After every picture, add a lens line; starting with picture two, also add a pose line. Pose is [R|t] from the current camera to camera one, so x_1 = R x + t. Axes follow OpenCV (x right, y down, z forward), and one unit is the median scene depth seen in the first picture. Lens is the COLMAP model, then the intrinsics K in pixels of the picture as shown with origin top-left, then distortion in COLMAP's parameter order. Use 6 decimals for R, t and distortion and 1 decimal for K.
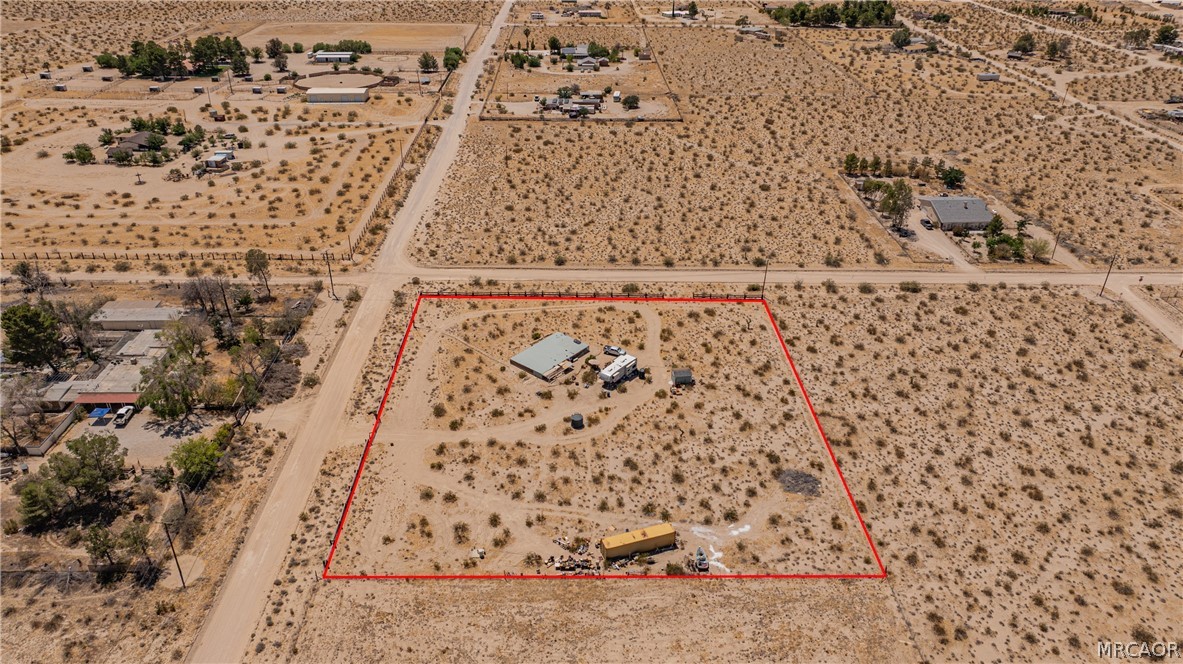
lens RADIAL K [[831.2, 0, 595.7], [0, 831.2, 325.6], [0, 0, 1]] dist [-0.019325, 0.001878]
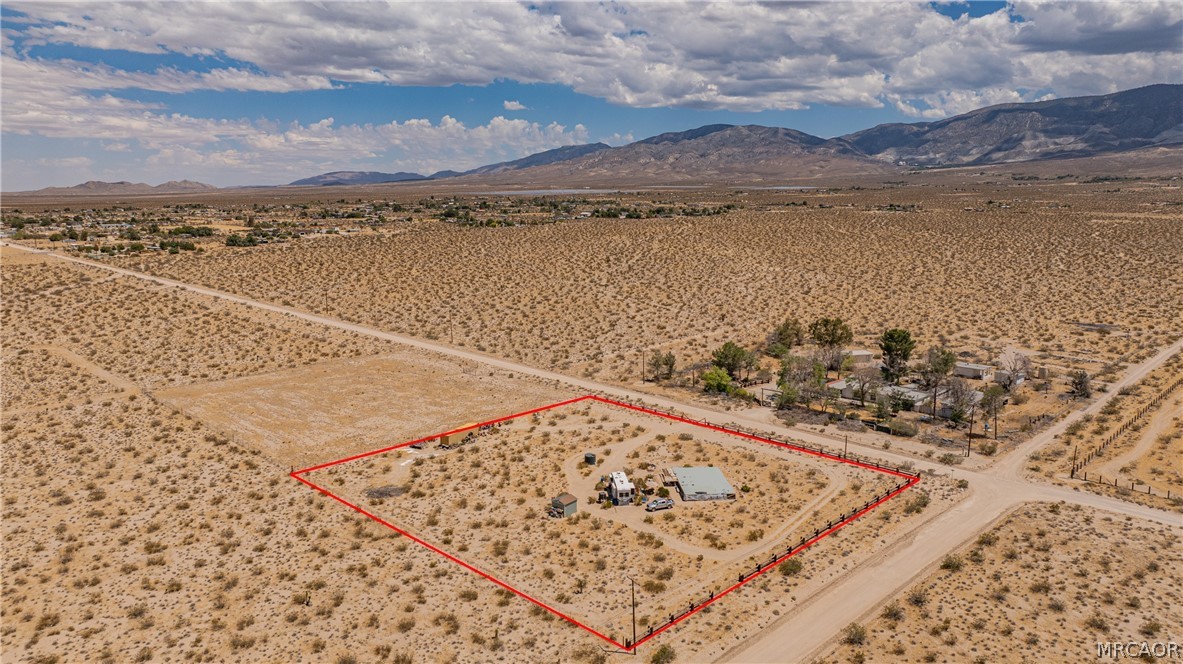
lens RADIAL K [[831.2, 0, 595.7], [0, 831.2, 325.6], [0, 0, 1]] dist [-0.019325, 0.001878]
pose [[-0.720769, 0.103357, -0.685426, 0.615470], [-0.344741, 0.804410, 0.483816, -0.488519], [0.601369, 0.585014, -0.544163, 1.303770]]
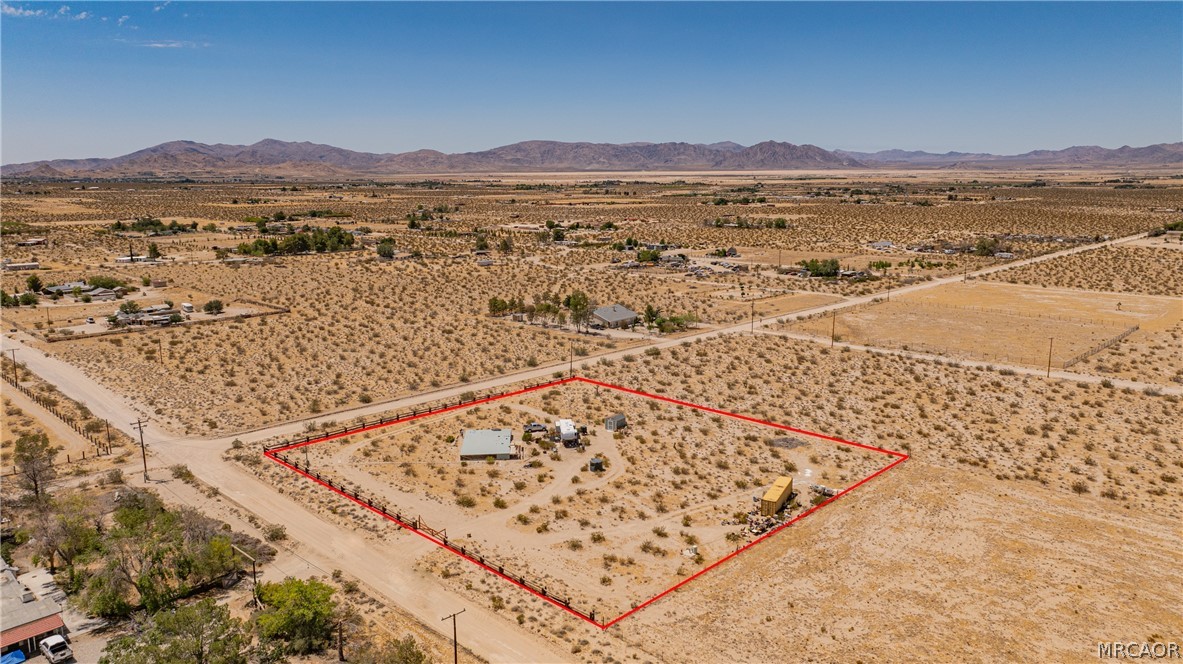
lens RADIAL K [[829.4, 0, 595.0], [0, 829.4, 329.2], [0, 0, 1]] dist [-0.001316, -0.042698]
pose [[0.713326, -0.144108, 0.685856, -0.578347], [0.352339, 0.919705, -0.173208, 0.118306], [-0.605824, 0.365207, 0.706824, 0.224009]]
